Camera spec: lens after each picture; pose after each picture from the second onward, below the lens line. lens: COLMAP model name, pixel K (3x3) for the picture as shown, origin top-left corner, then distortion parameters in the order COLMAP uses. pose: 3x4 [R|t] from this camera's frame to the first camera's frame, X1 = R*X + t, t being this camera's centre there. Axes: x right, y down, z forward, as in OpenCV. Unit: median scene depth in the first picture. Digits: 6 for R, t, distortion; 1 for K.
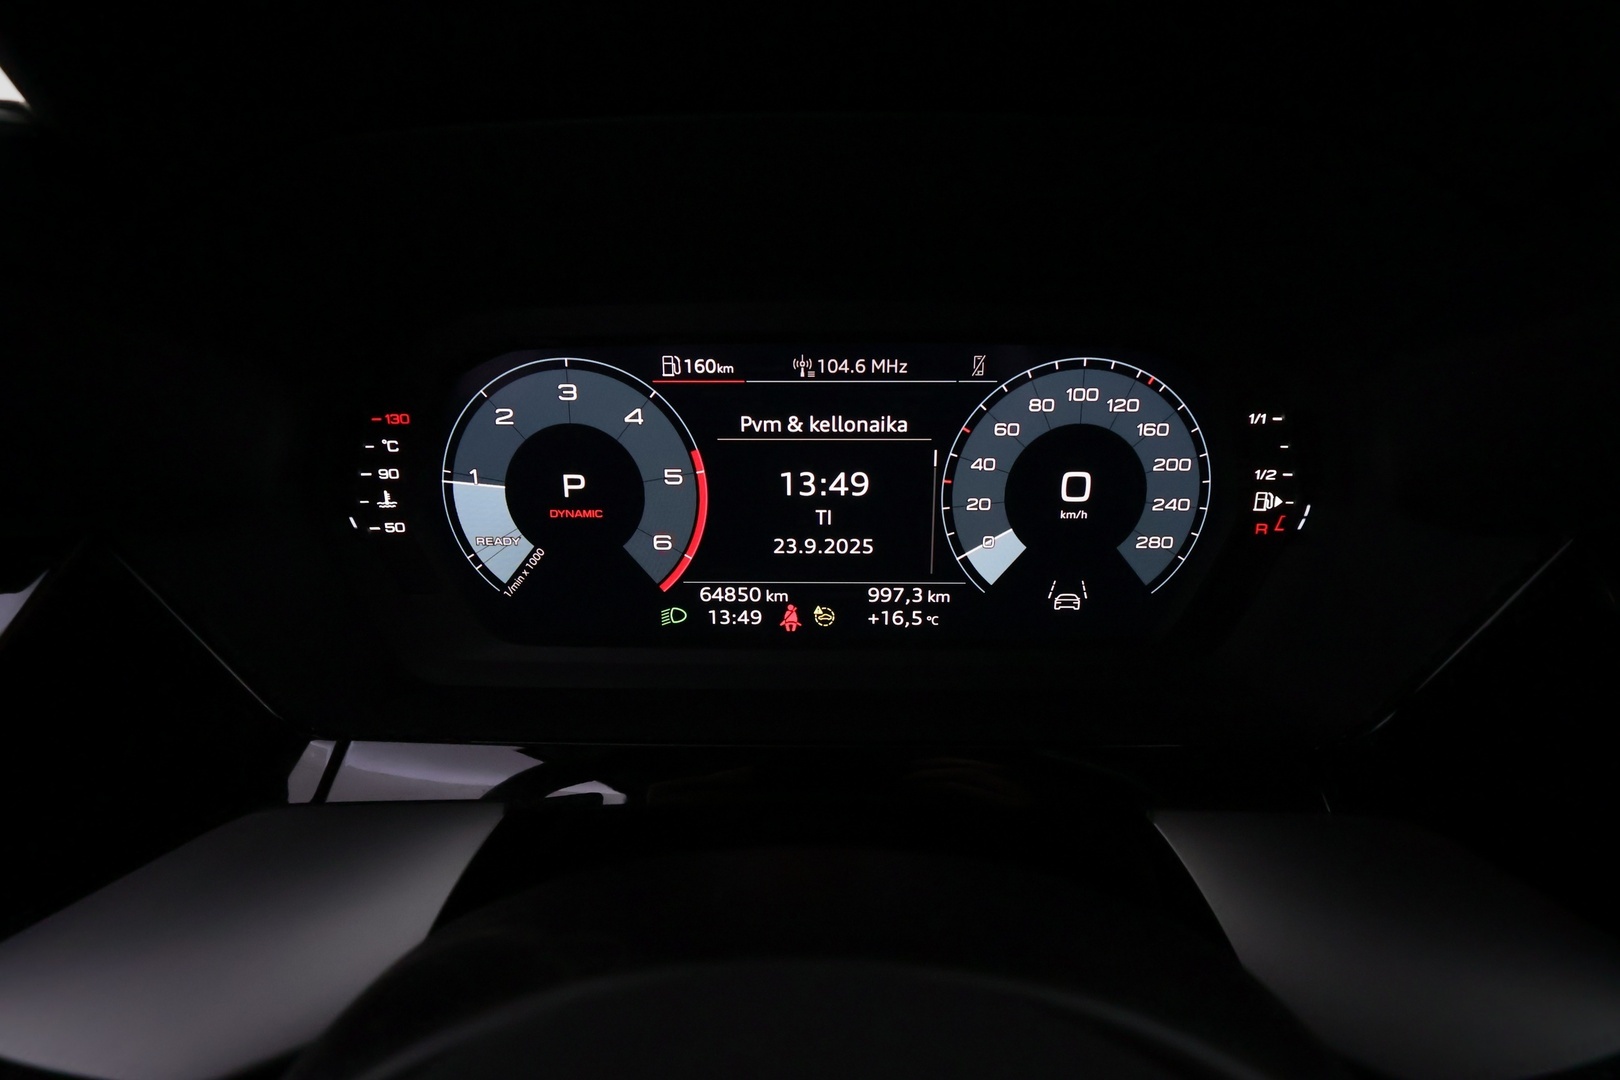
lens RADIAL K [[768.5, 0, 810.0], [0, 768.5, 540.0], [0, 0, 1]] dist [0.002659, 0.000054]
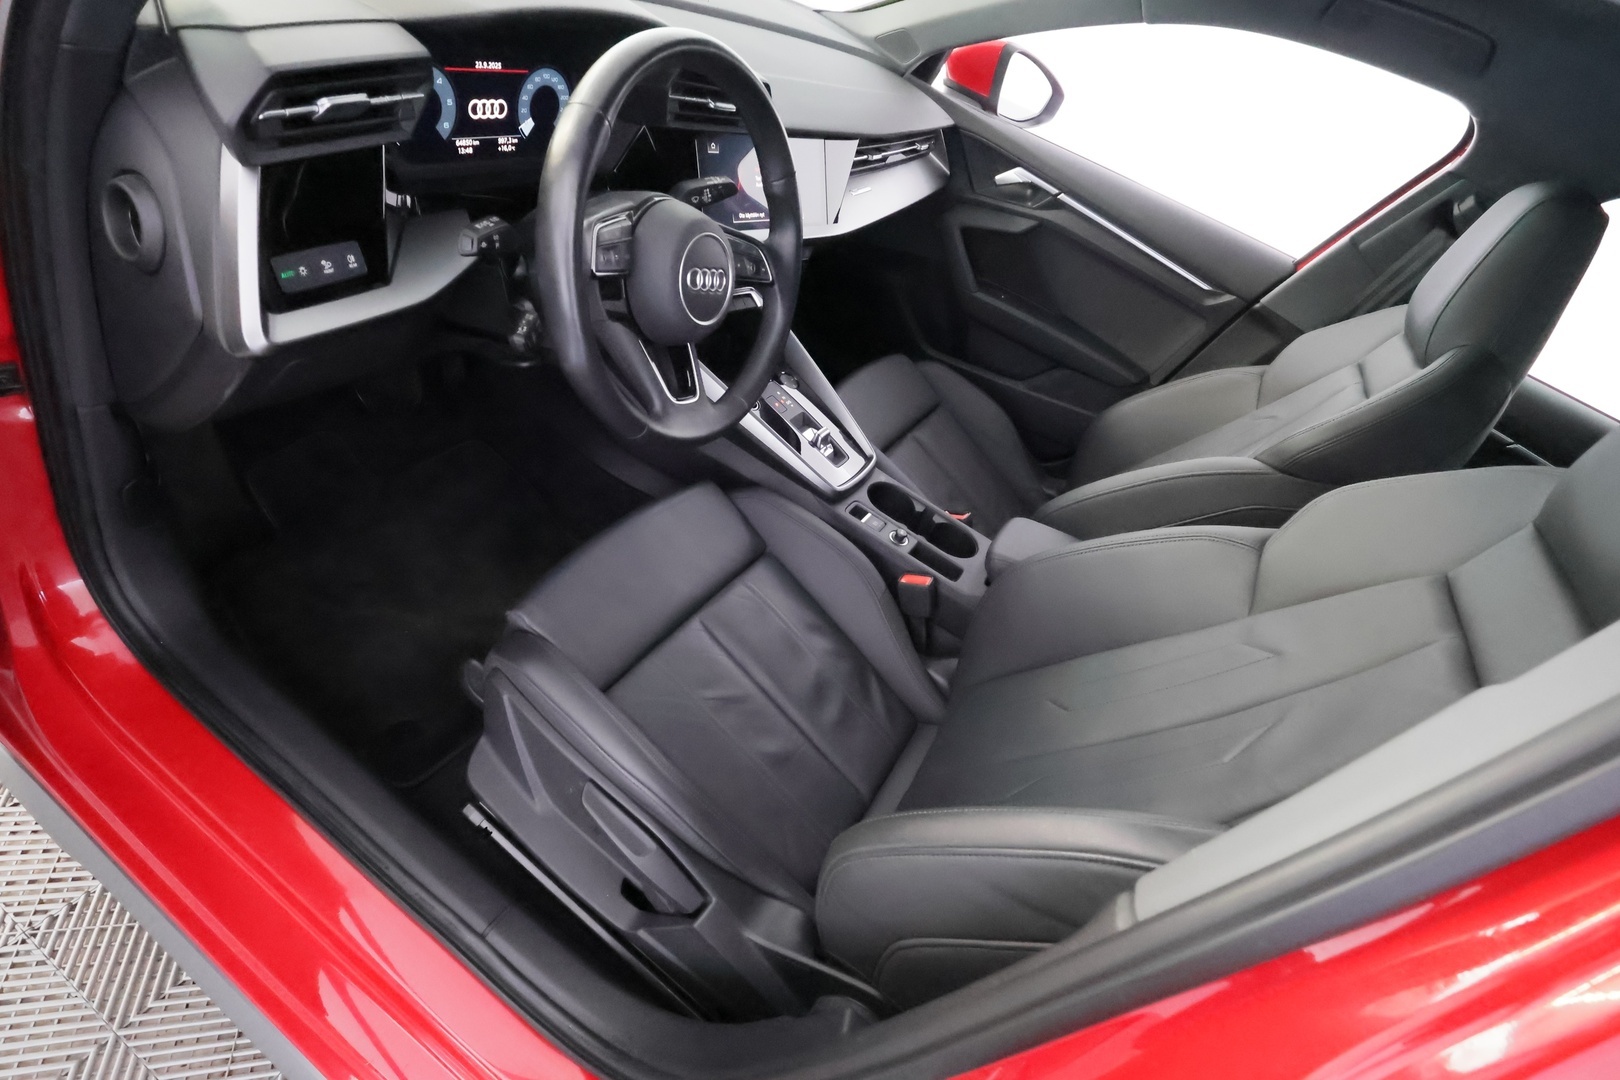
lens RADIAL K [[768.5, 0, 810.0], [0, 768.5, 540.0], [0, 0, 1]] dist [0.002659, 0.000054]
pose [[0.473442, -0.441976, 0.761912, -2.668074], [-0.069859, 0.843432, 0.532674, -0.350513], [-0.878050, -0.305417, 0.368441, -2.002448]]
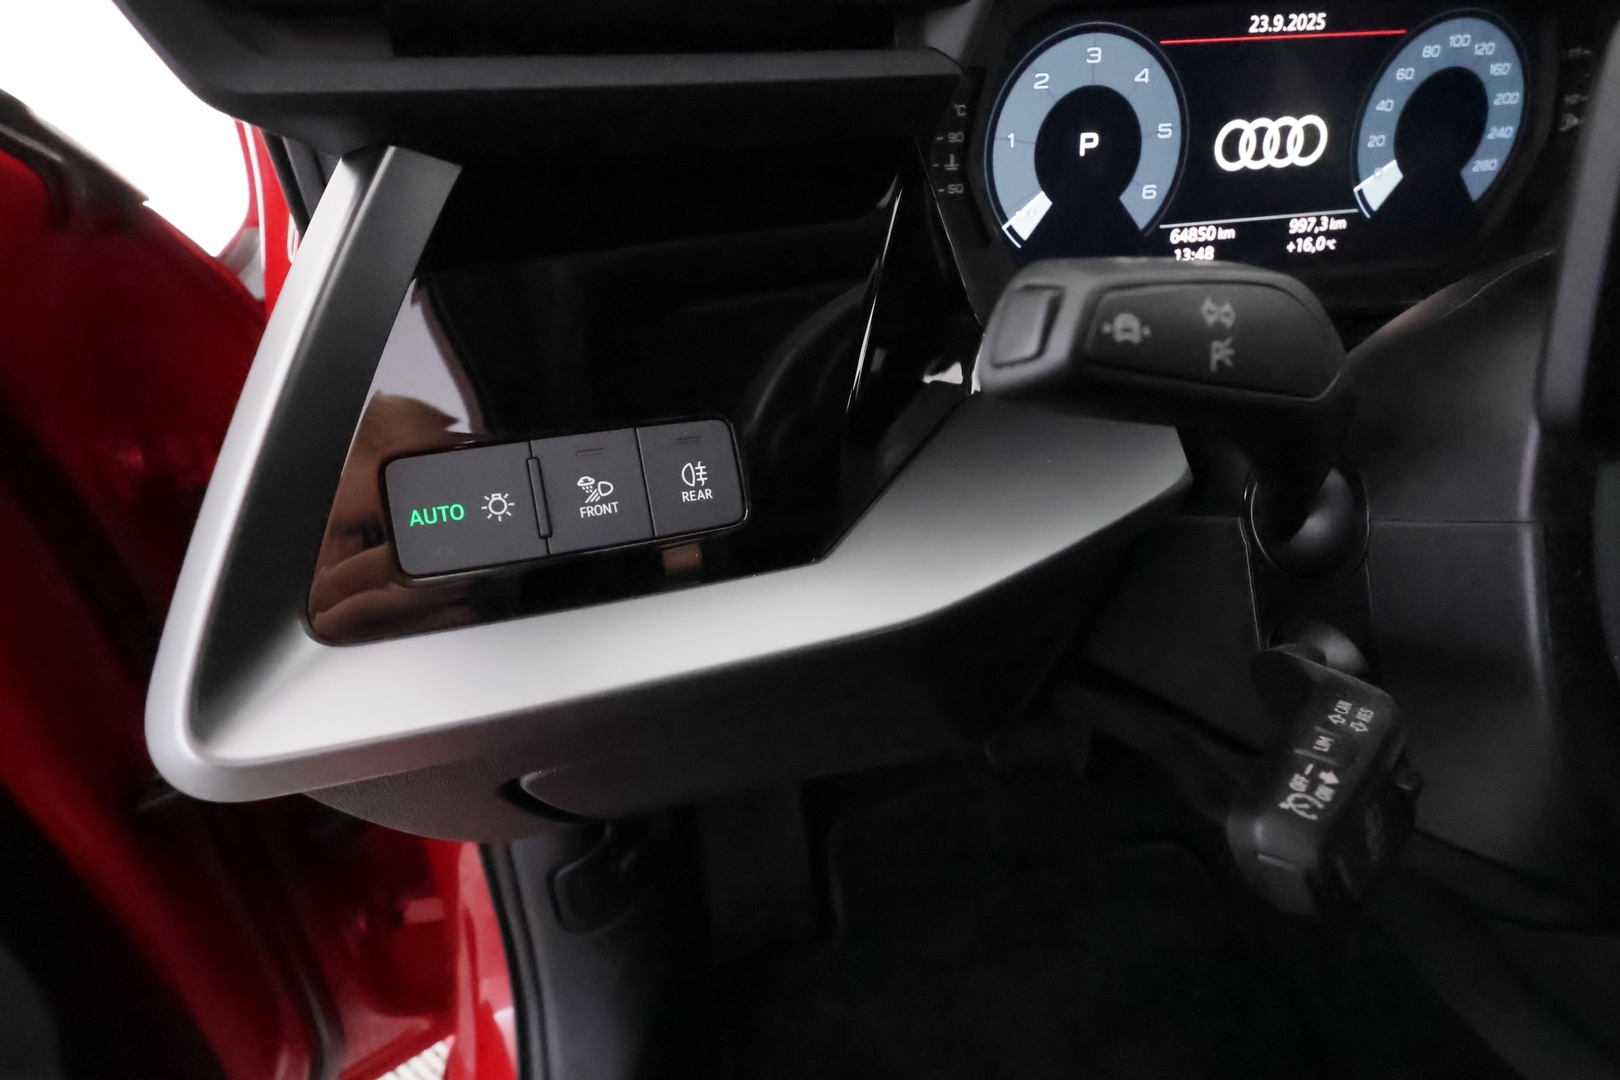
lens RADIAL K [[768.5, 0, 810.0], [0, 768.5, 540.0], [0, 0, 1]] dist [0.002659, 0.000054]
pose [[0.974775, -0.142936, 0.171414, -1.029507], [0.116347, 0.980840, 0.156259, 0.299243], [-0.190465, -0.132373, 0.972728, -0.171426]]
